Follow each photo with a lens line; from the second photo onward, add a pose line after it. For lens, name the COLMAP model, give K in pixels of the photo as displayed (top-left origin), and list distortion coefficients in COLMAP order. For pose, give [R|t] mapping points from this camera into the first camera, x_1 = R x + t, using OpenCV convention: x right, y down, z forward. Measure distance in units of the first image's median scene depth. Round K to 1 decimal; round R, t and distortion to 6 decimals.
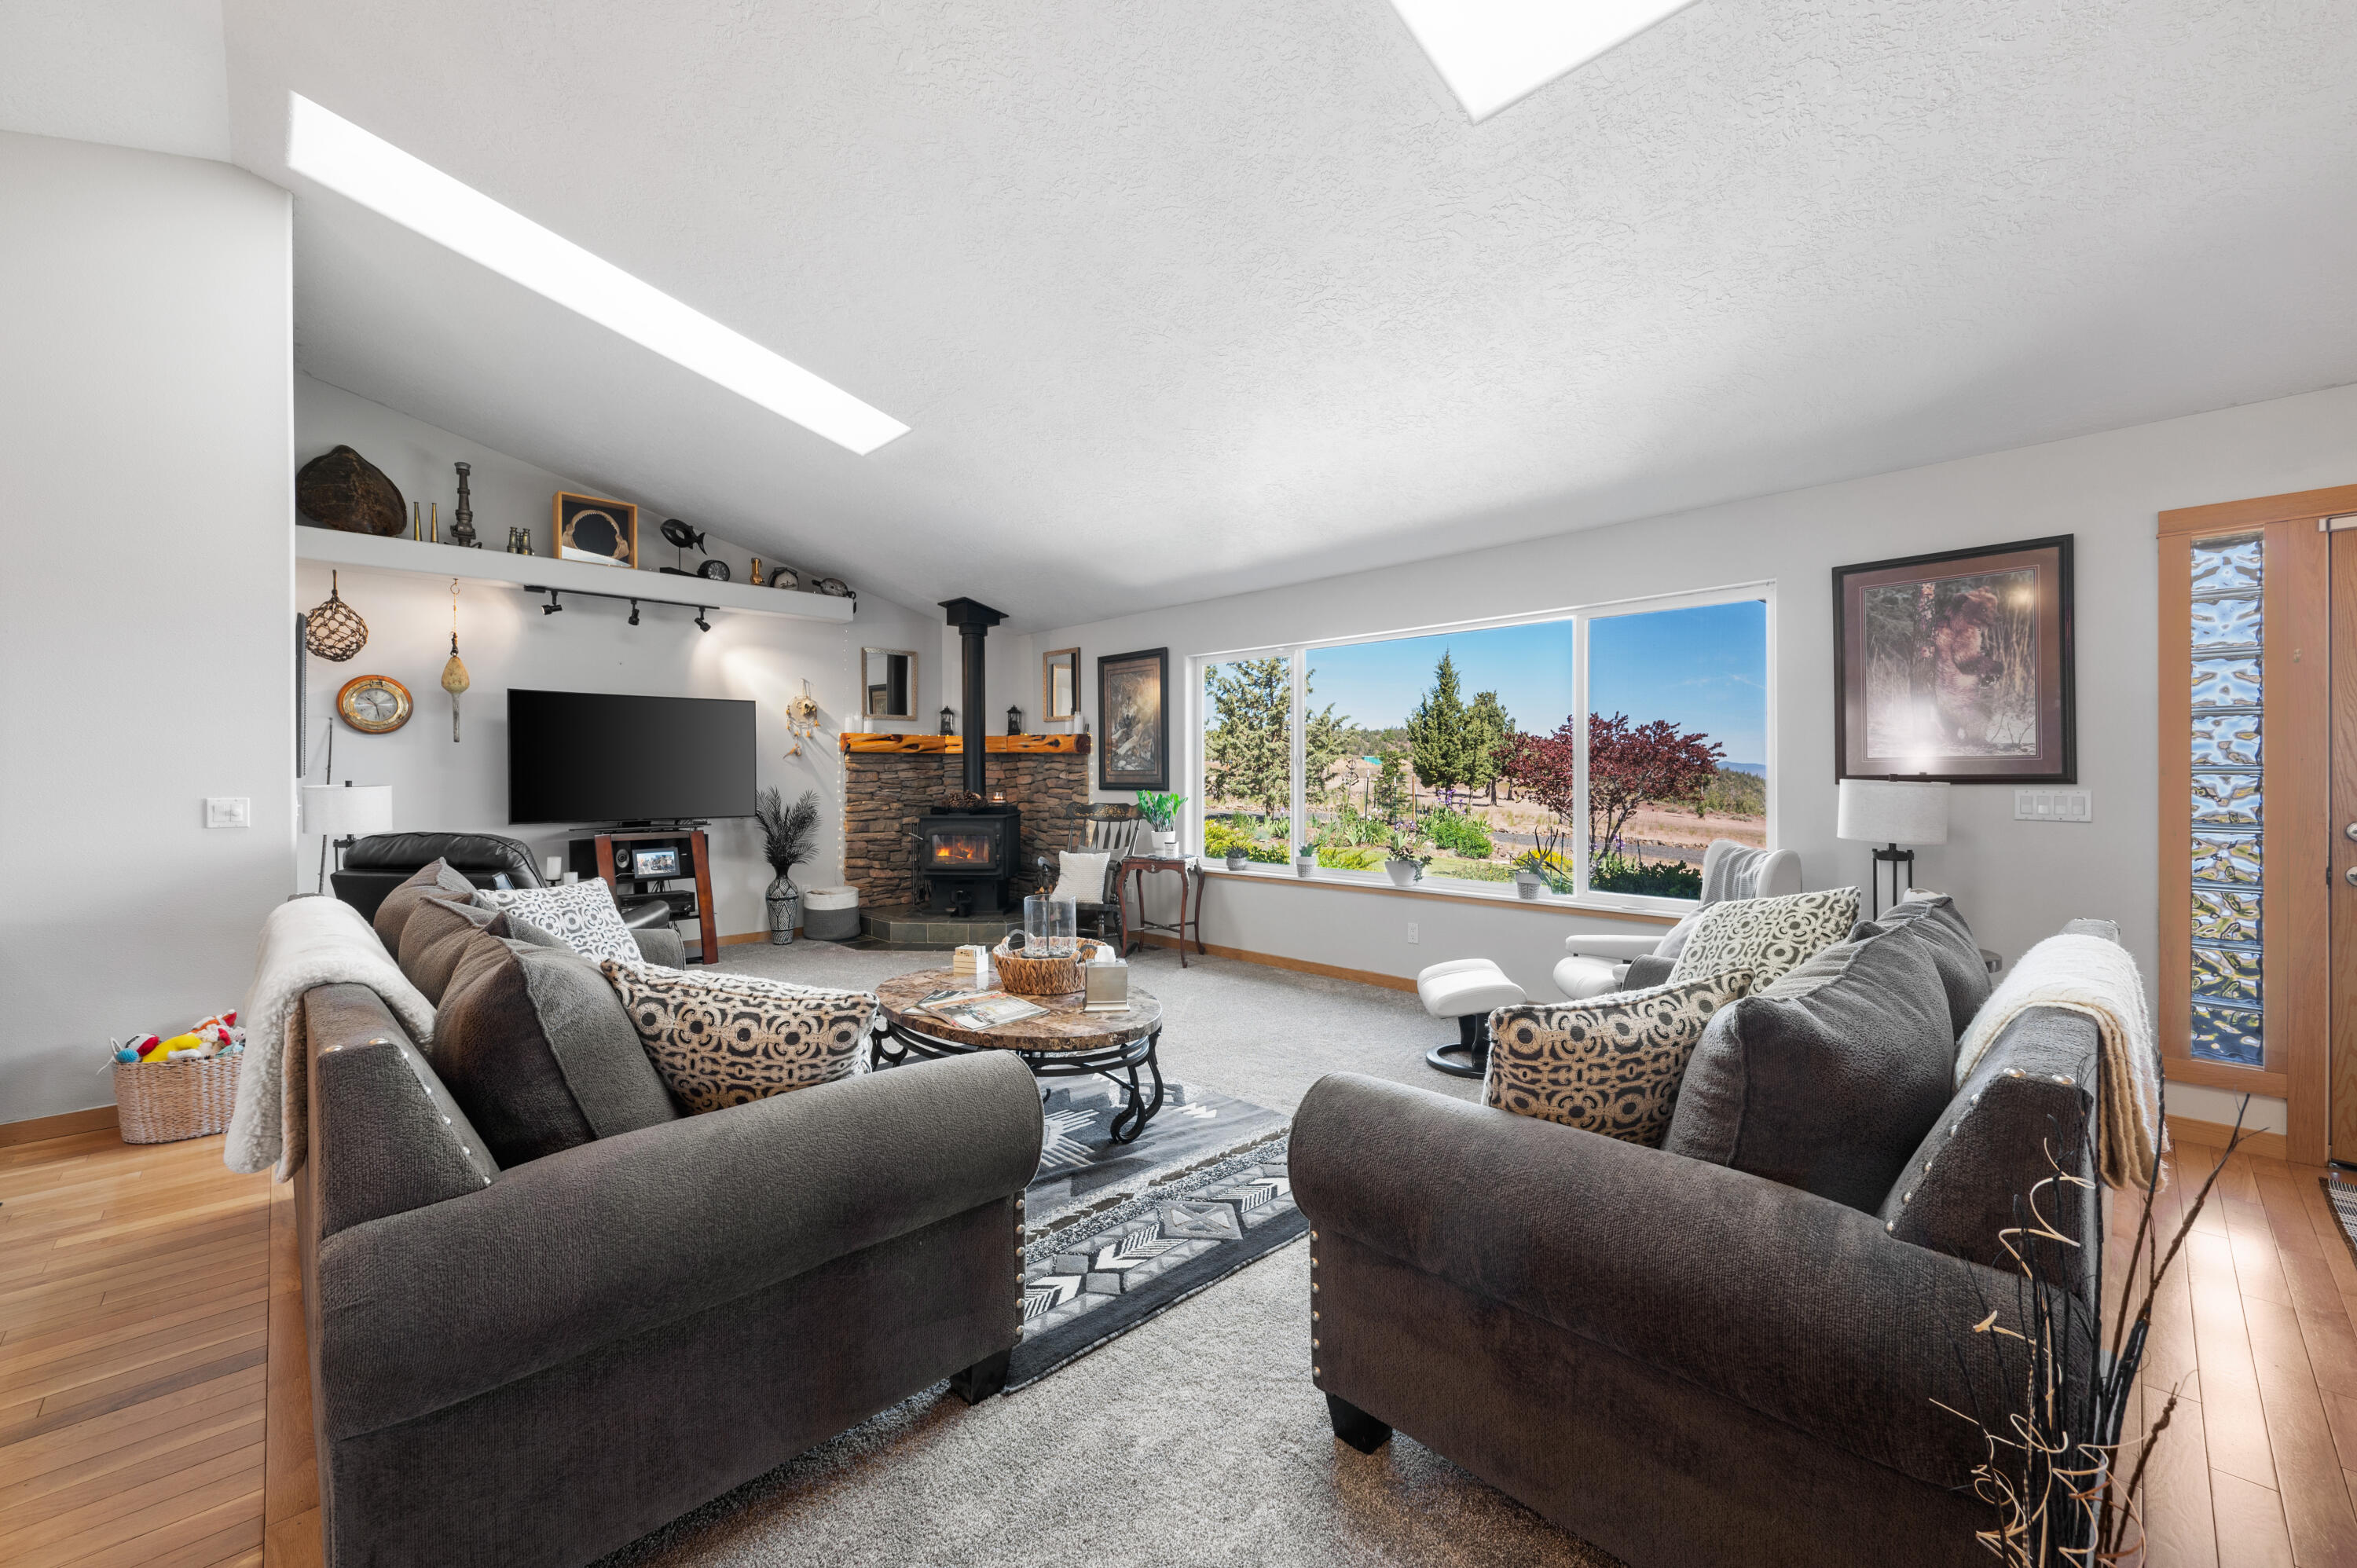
lens RADIAL K [[925.3, 0, 1159.4], [0, 925.3, 773.1], [0, 0, 1]] dist [-0.001203, -0.000478]
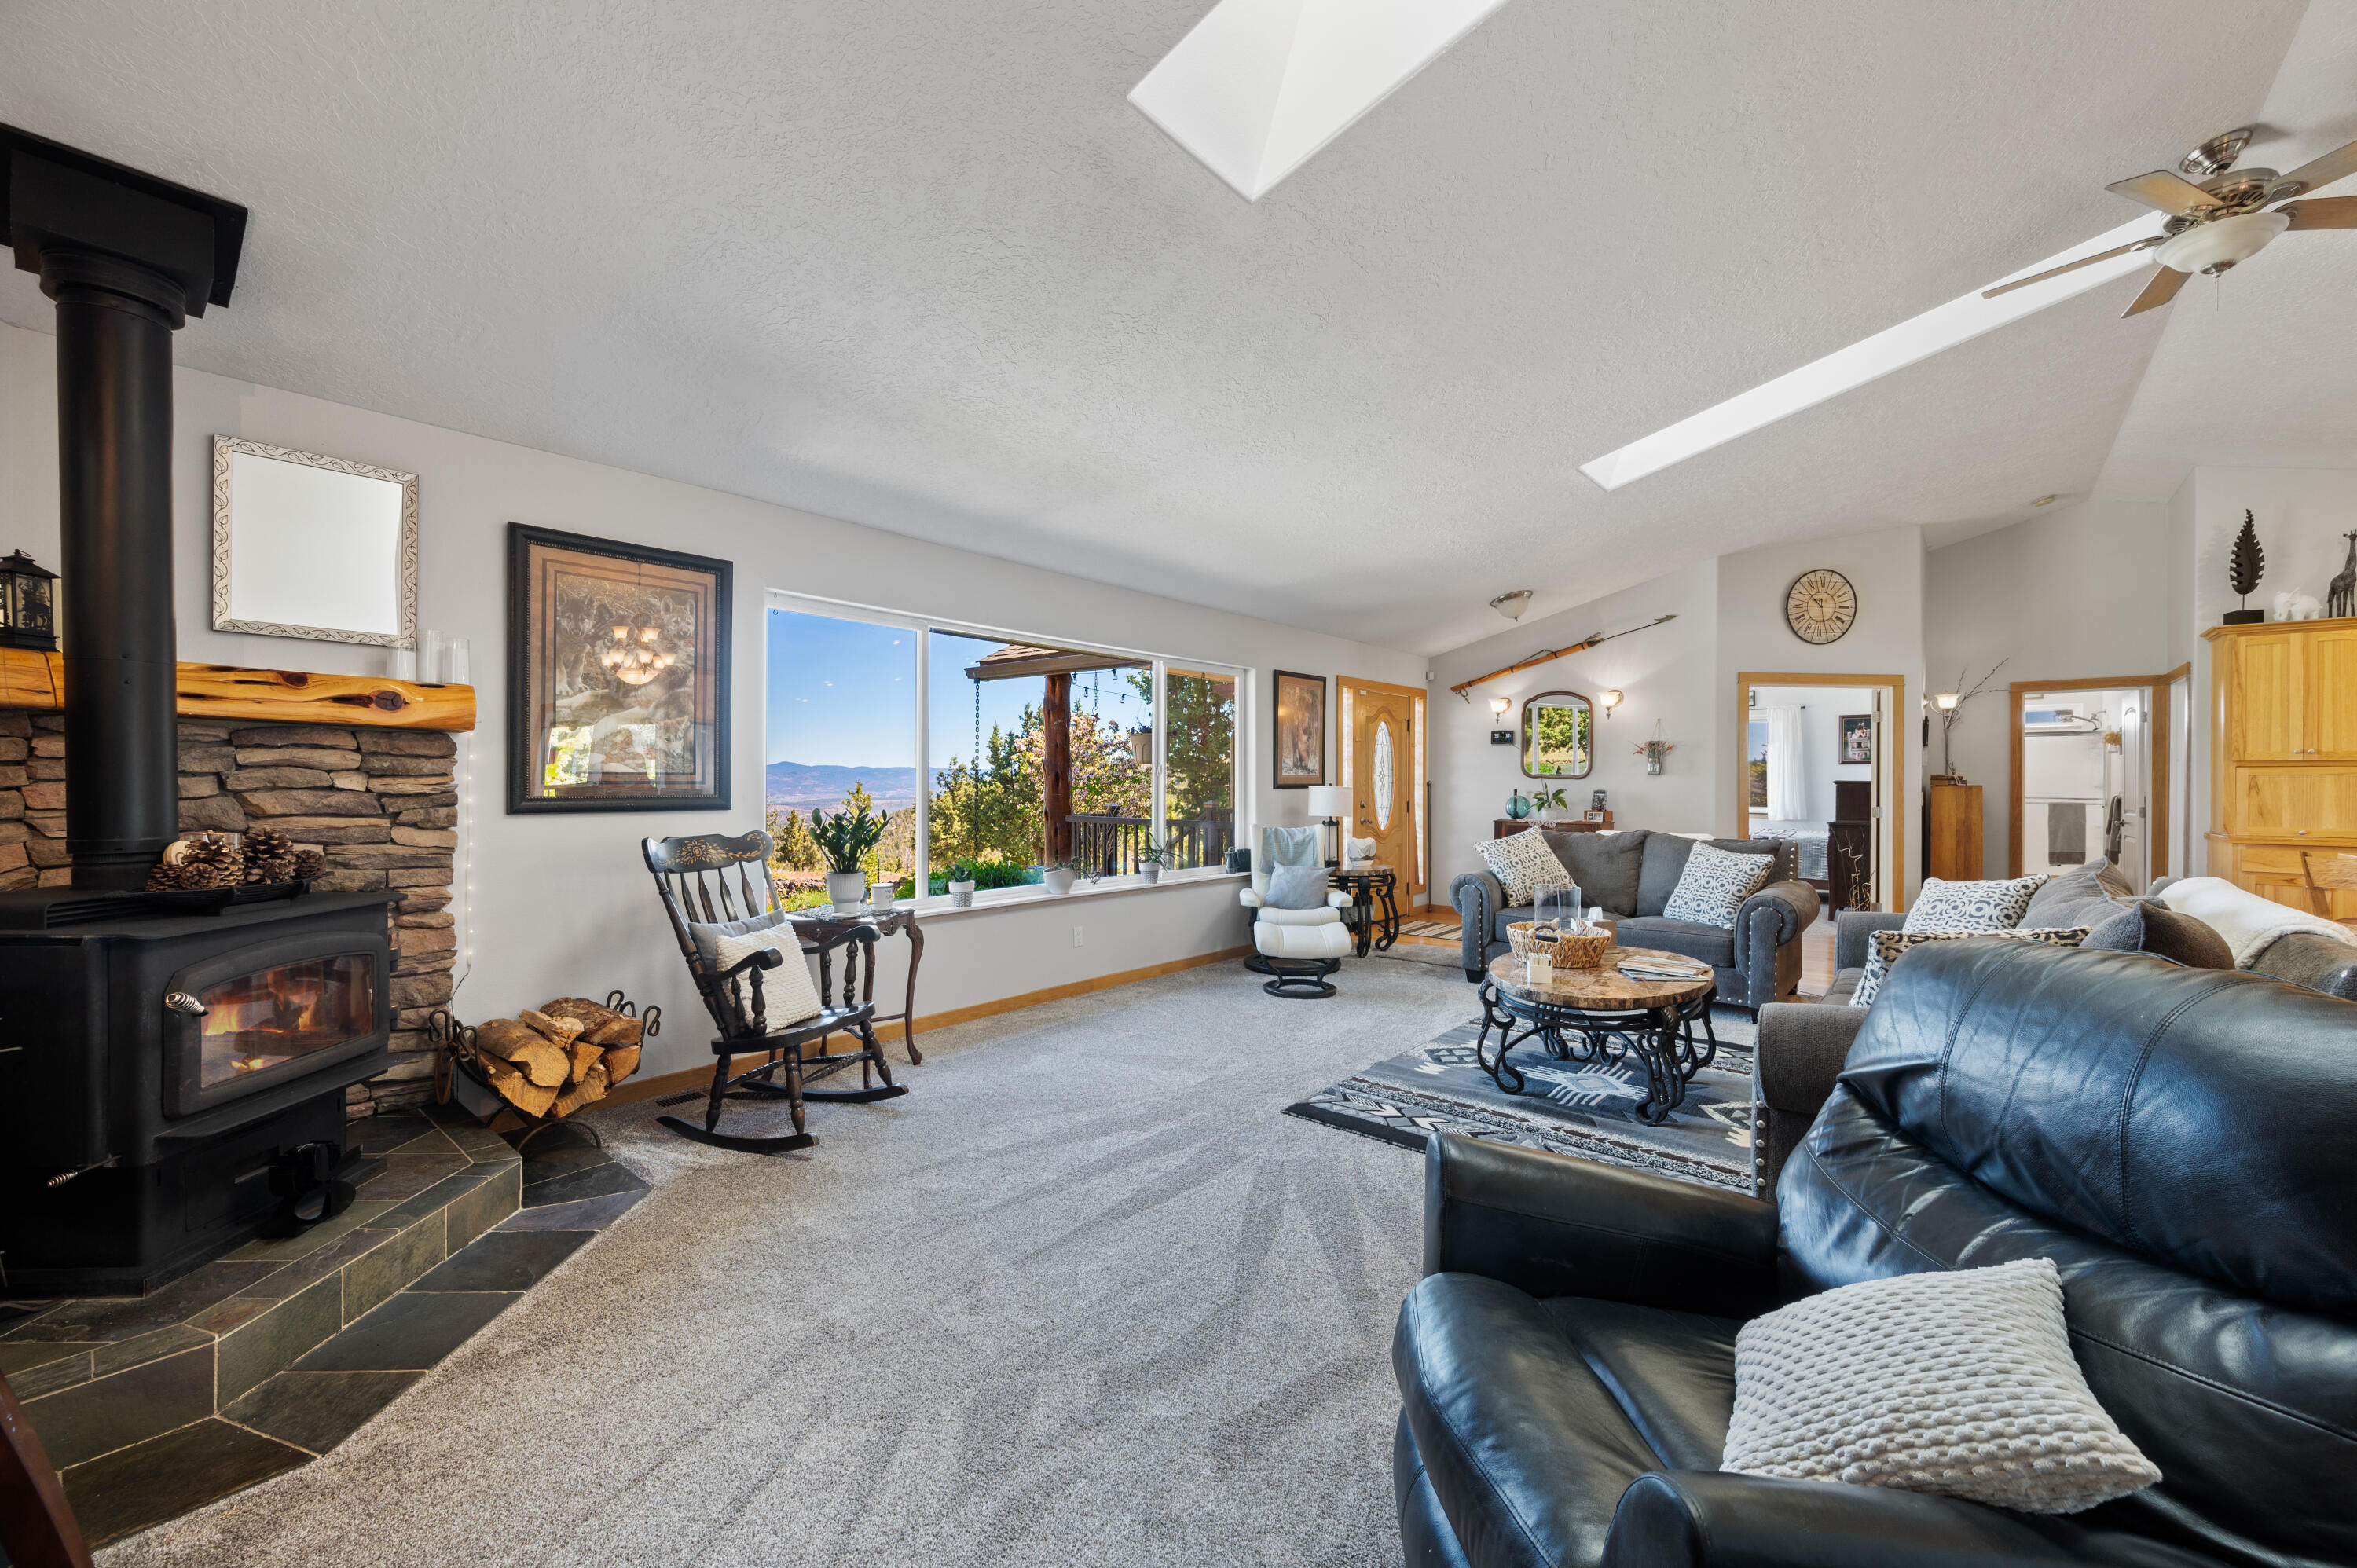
lens RADIAL K [[925.3, 0, 1177.1], [0, 925.3, 787.5], [0, 0, 1]] dist [-0.001203, -0.000478]
pose [[-0.113980, 0.000933, 0.993483, -0.574890], [0.000591, 0.999999, -0.000871, 0.005823], [-0.993483, 0.000488, -0.113981, 0.752911]]
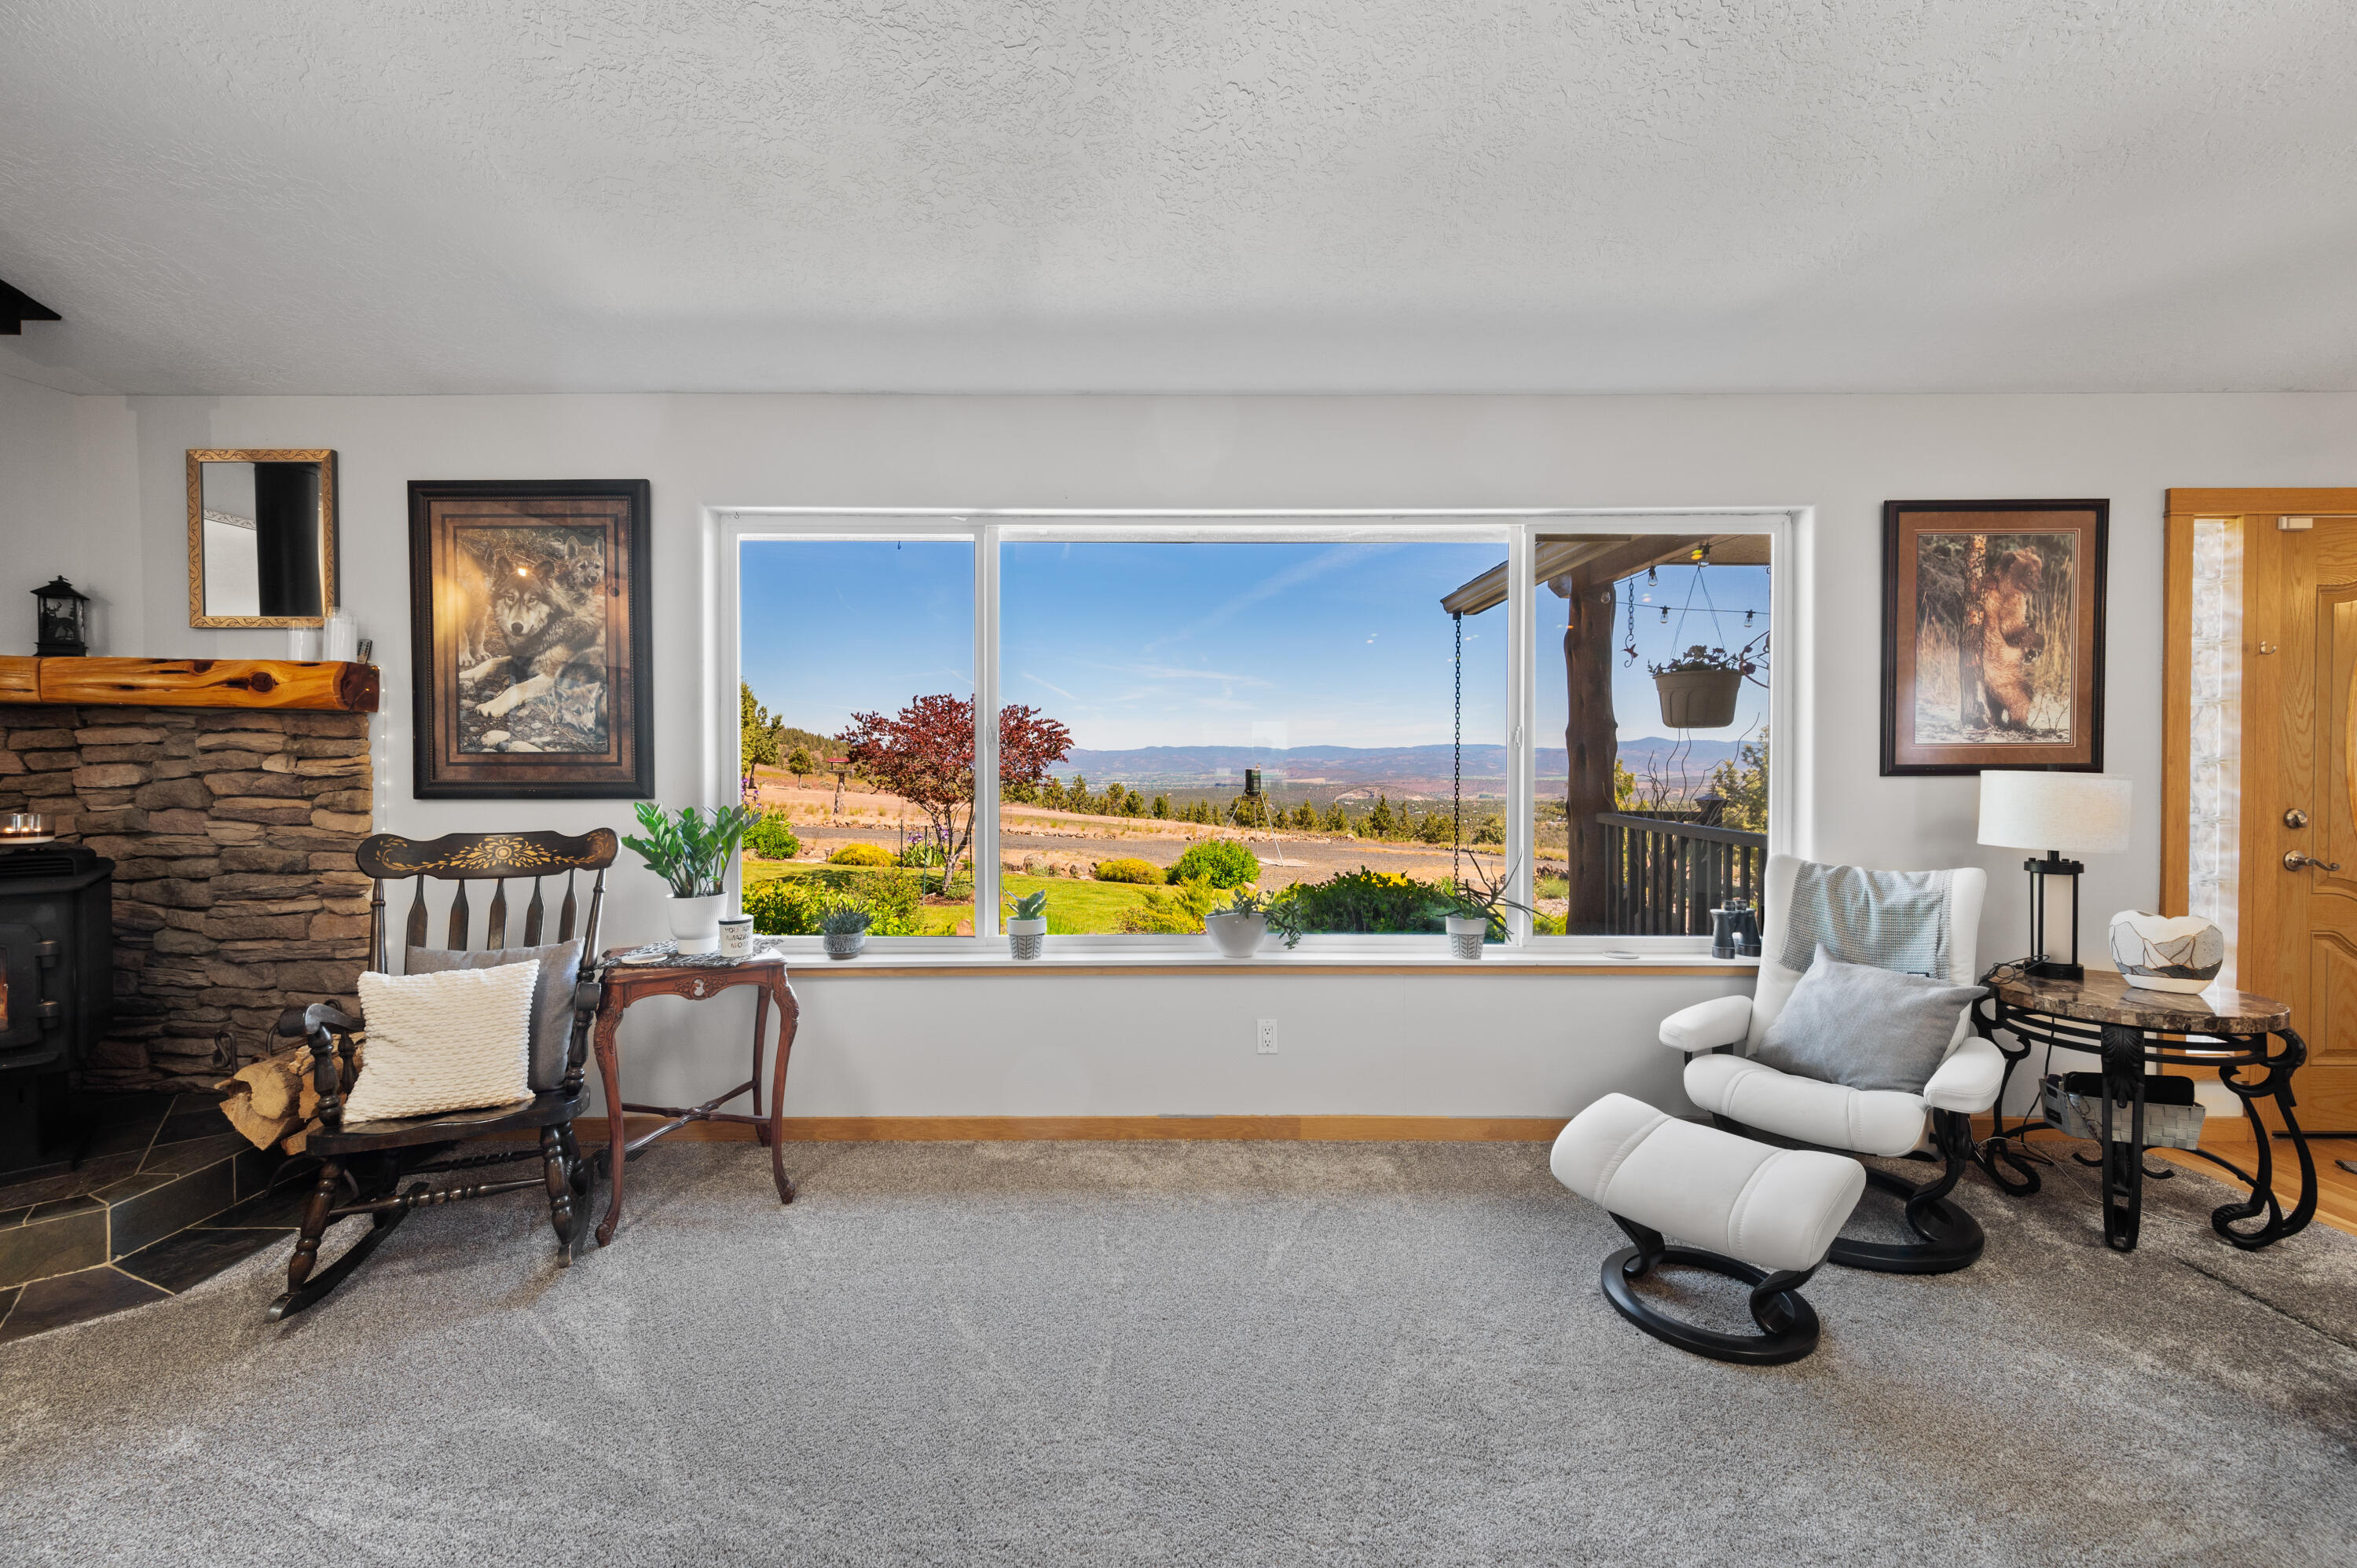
lens RADIAL K [[925.3, 0, 1176.6], [0, 925.3, 772.3], [0, 0, 1]] dist [-0.001203, -0.000478]
pose [[0.685444, -0.003640, 0.728116, -0.138250], [-0.002302, 0.999972, 0.007166, 0.002377], [-0.728122, -0.006588, 0.685416, 0.478049]]
